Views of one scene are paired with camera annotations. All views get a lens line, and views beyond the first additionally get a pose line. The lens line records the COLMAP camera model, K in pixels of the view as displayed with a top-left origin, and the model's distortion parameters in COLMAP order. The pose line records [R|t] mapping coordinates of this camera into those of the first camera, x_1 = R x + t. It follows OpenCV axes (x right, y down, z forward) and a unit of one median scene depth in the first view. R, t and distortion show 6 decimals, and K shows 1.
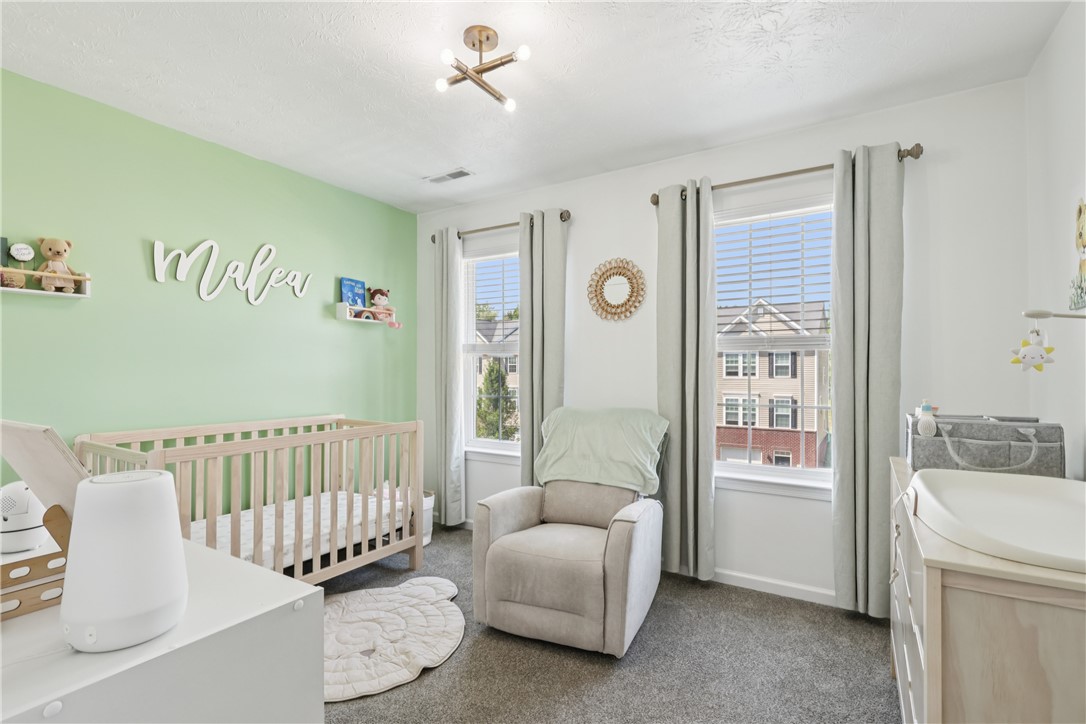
lens RADIAL K [[516.4, 0, 545.0], [0, 516.4, 364.2], [0, 0, 1]] dist [0.002620, 0.000099]
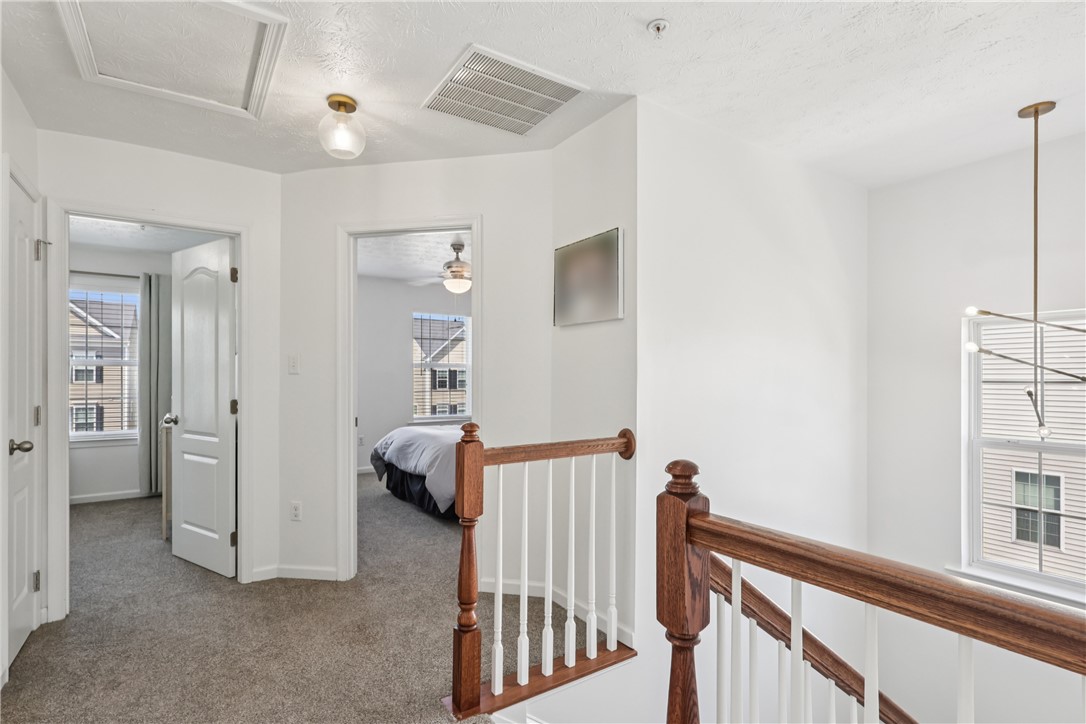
lens RADIAL K [[516.4, 0, 545.6], [0, 516.4, 366.8], [0, 0, 1]] dist [0.002620, 0.000099]
pose [[0.400445, 0.007037, 0.916294, -0.657123], [-0.009729, 0.999947, -0.003428, -0.035201], [-0.916269, -0.007542, 0.400492, -1.262689]]
